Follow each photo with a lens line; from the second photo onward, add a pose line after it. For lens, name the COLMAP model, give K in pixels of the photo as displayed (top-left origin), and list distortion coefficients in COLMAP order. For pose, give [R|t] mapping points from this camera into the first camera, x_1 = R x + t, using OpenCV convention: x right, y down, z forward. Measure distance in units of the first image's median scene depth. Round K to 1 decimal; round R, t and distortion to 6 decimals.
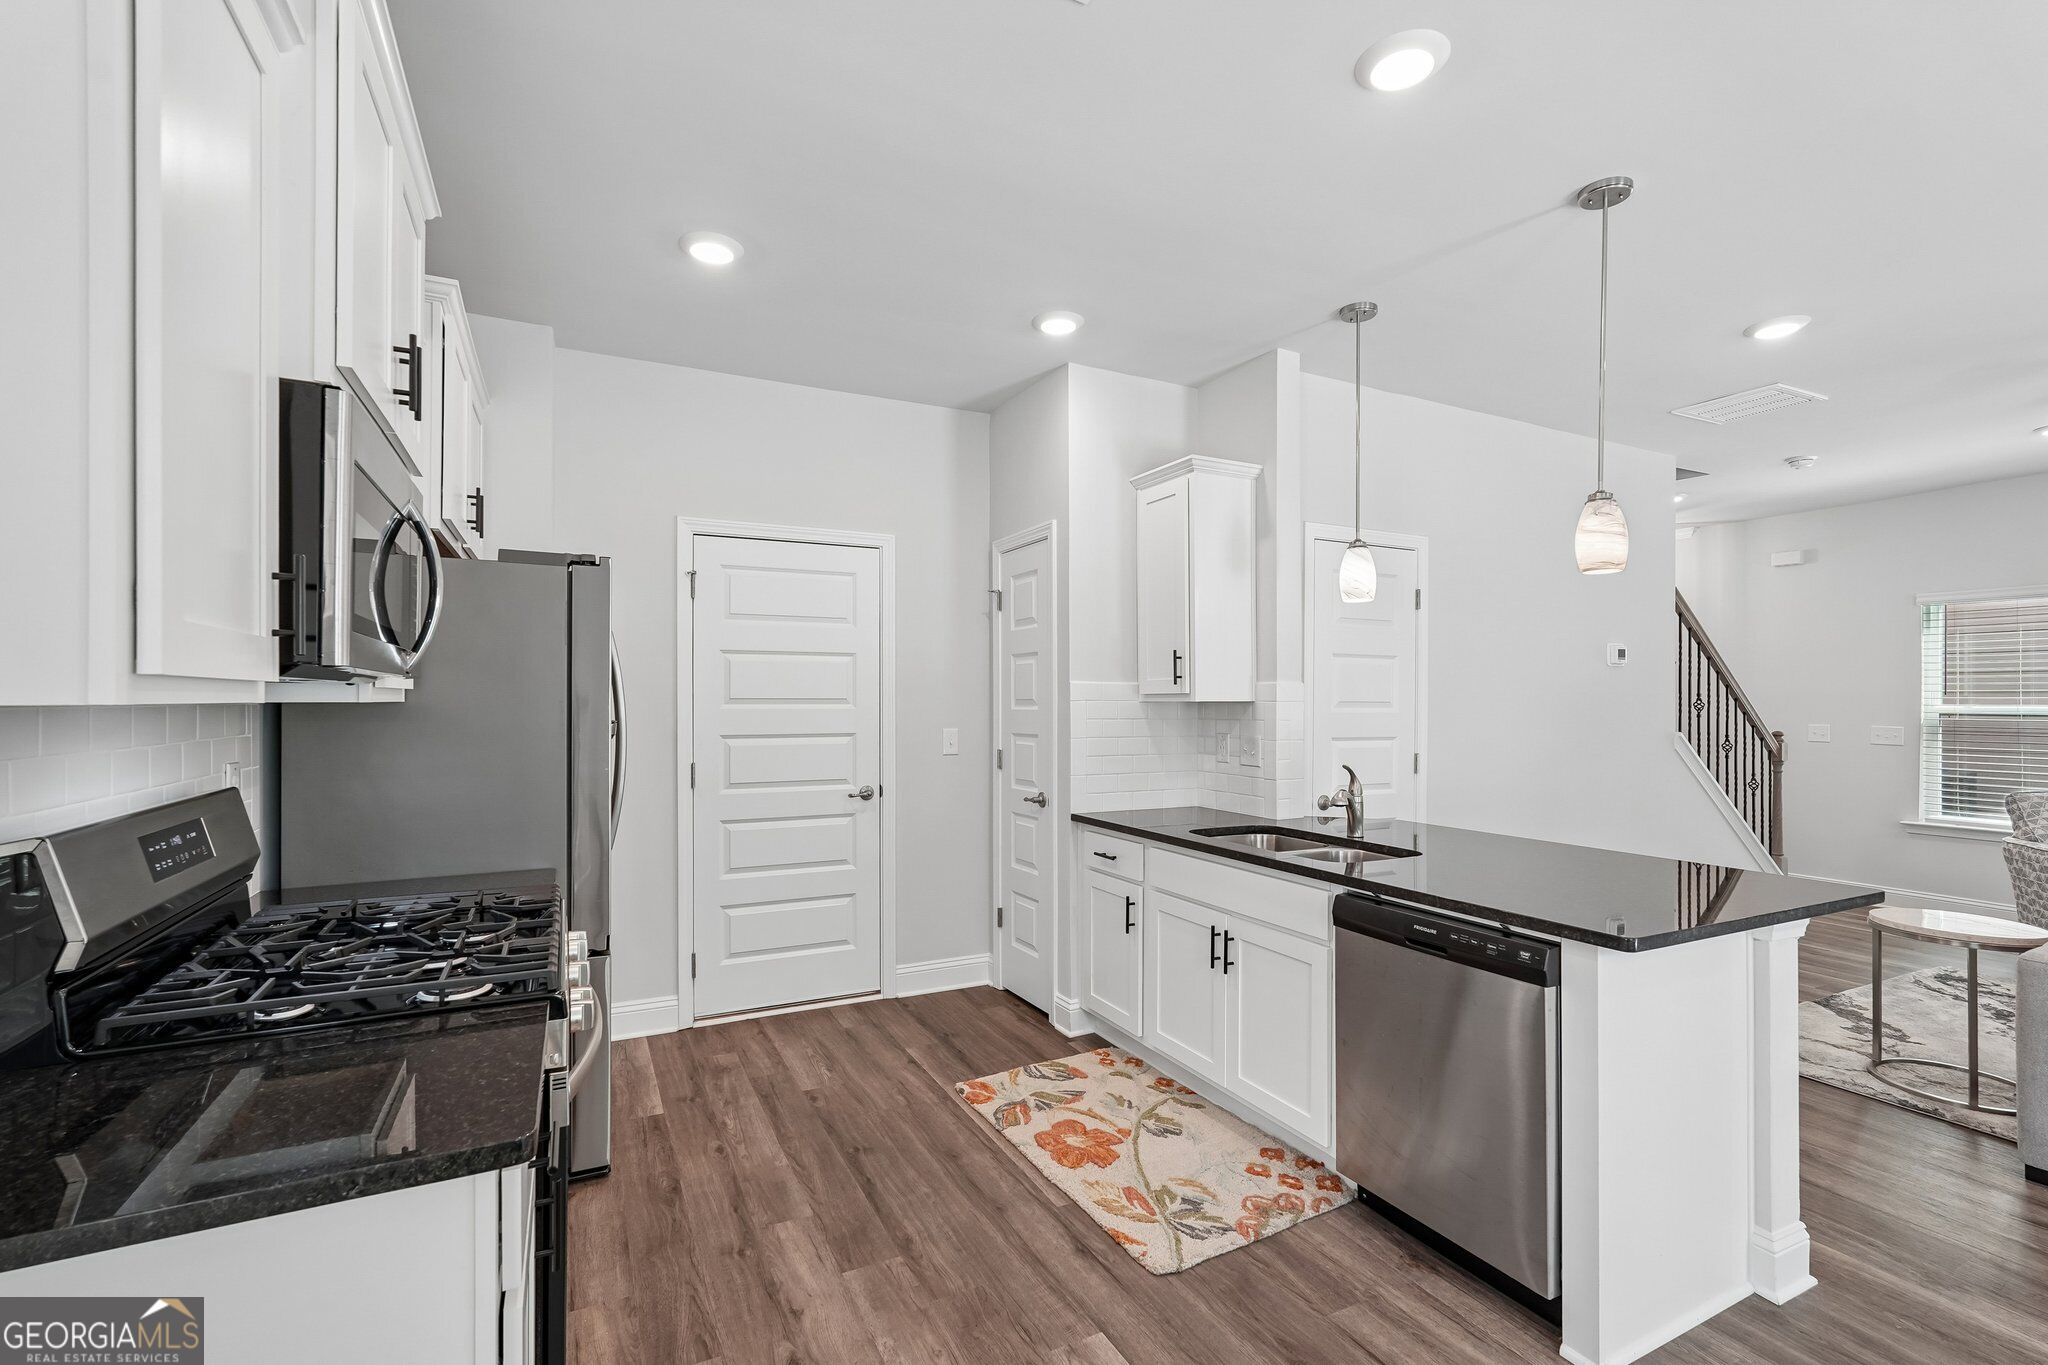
lens RADIAL K [[909.5, 0, 1016.1], [0, 909.5, 696.7], [0, 0, 1]] dist [-0.012589, 0.006445]
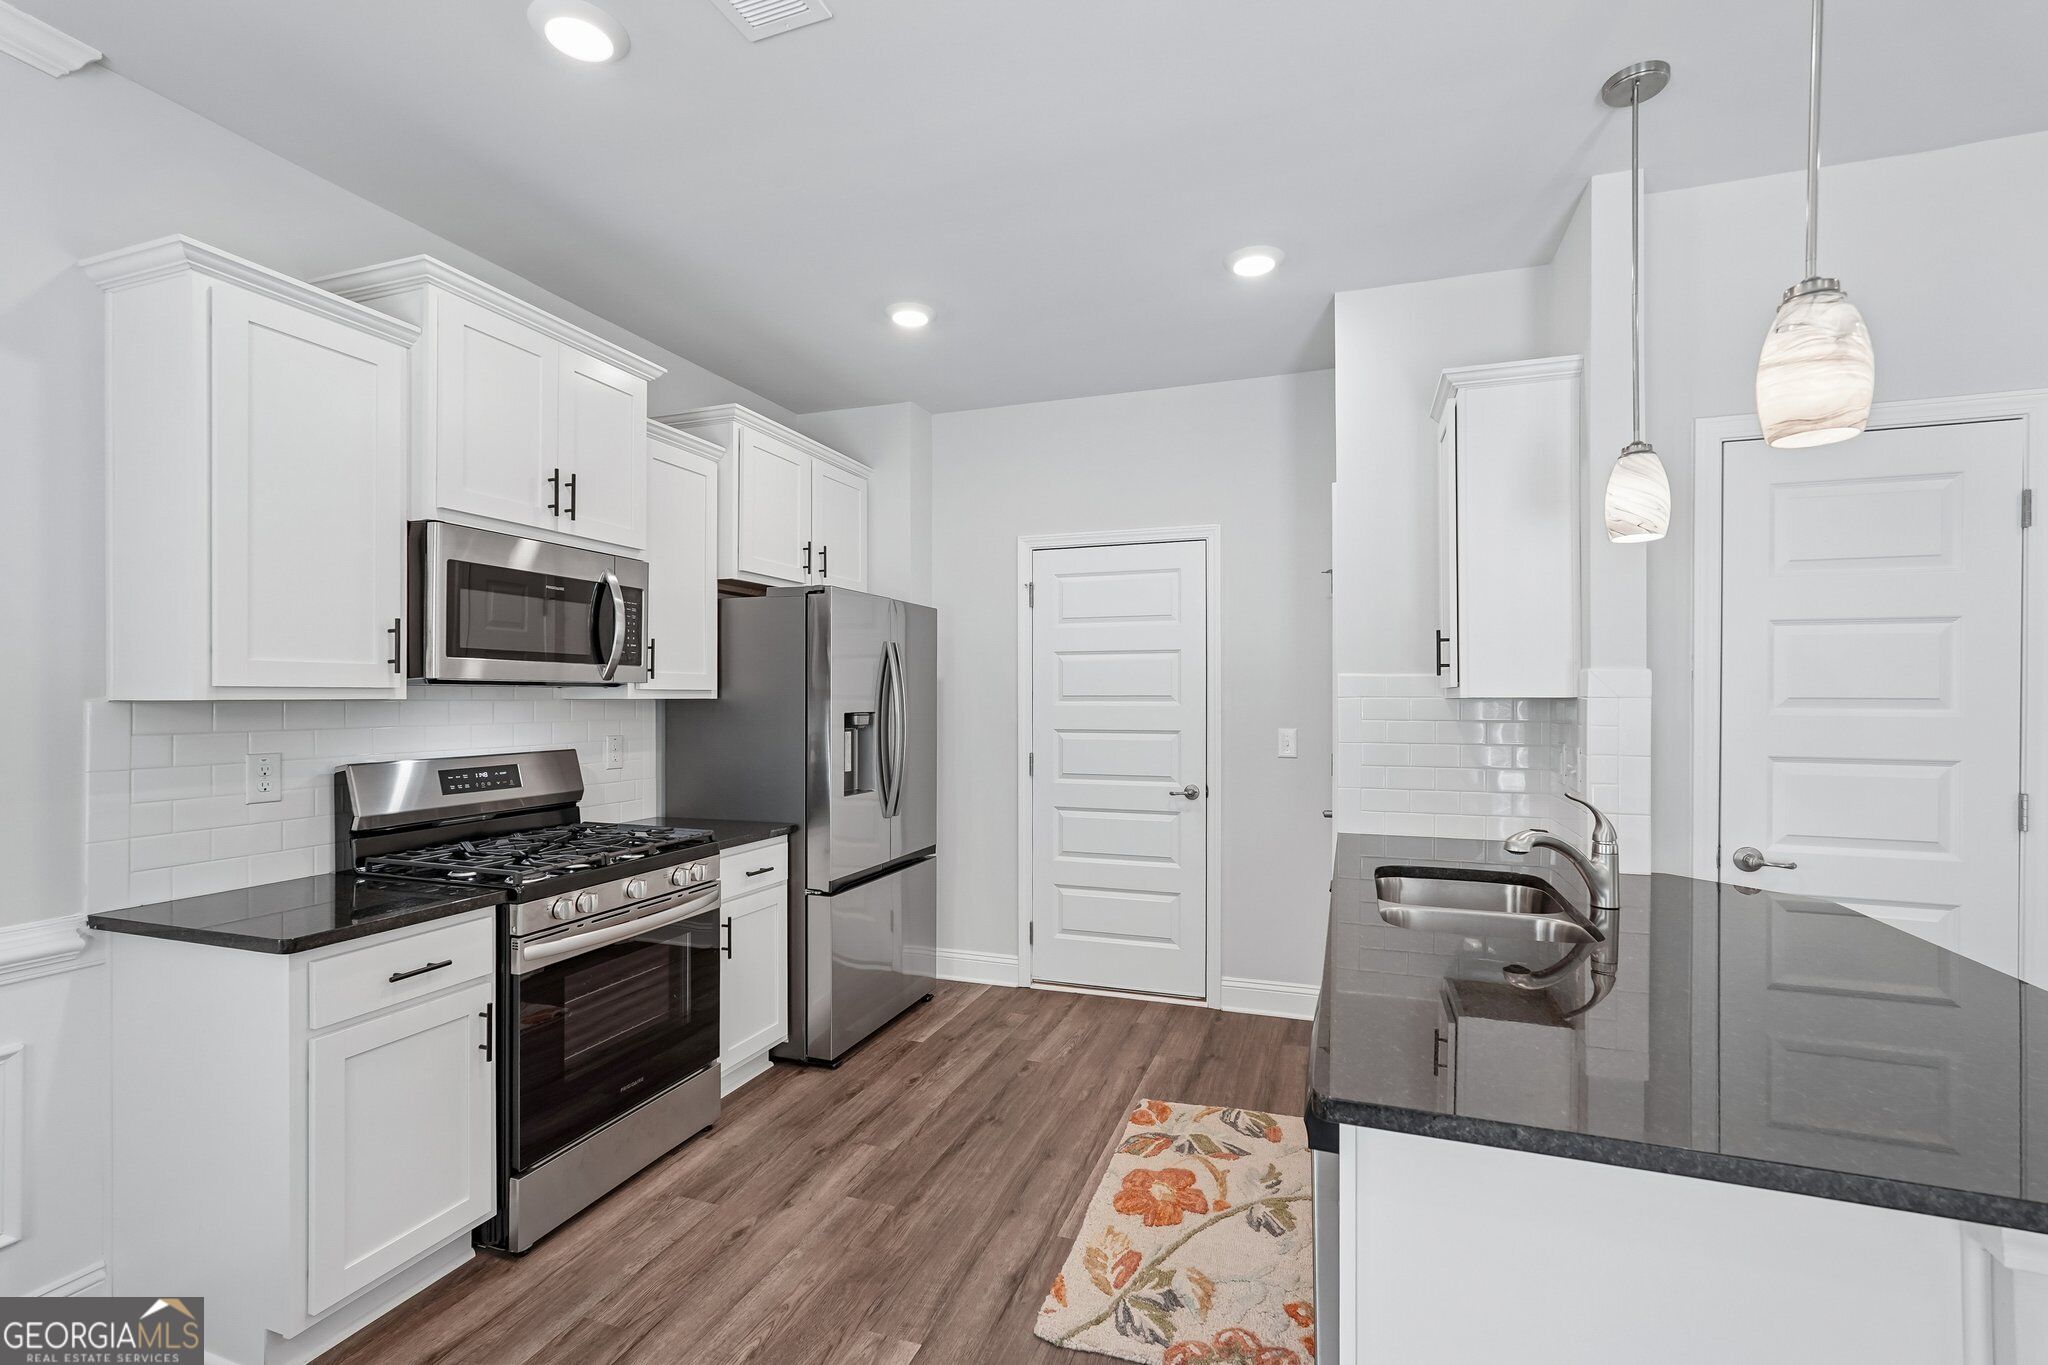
lens RADIAL K [[909.5, 0, 1020.3], [0, 909.5, 696.1], [0, 0, 1]] dist [-0.012589, 0.006445]
pose [[0.688809, -0.004291, -0.724930, 0.516072], [0.004891, 0.999987, -0.001272, 0.003333], [0.724926, -0.002670, 0.688821, 0.240308]]
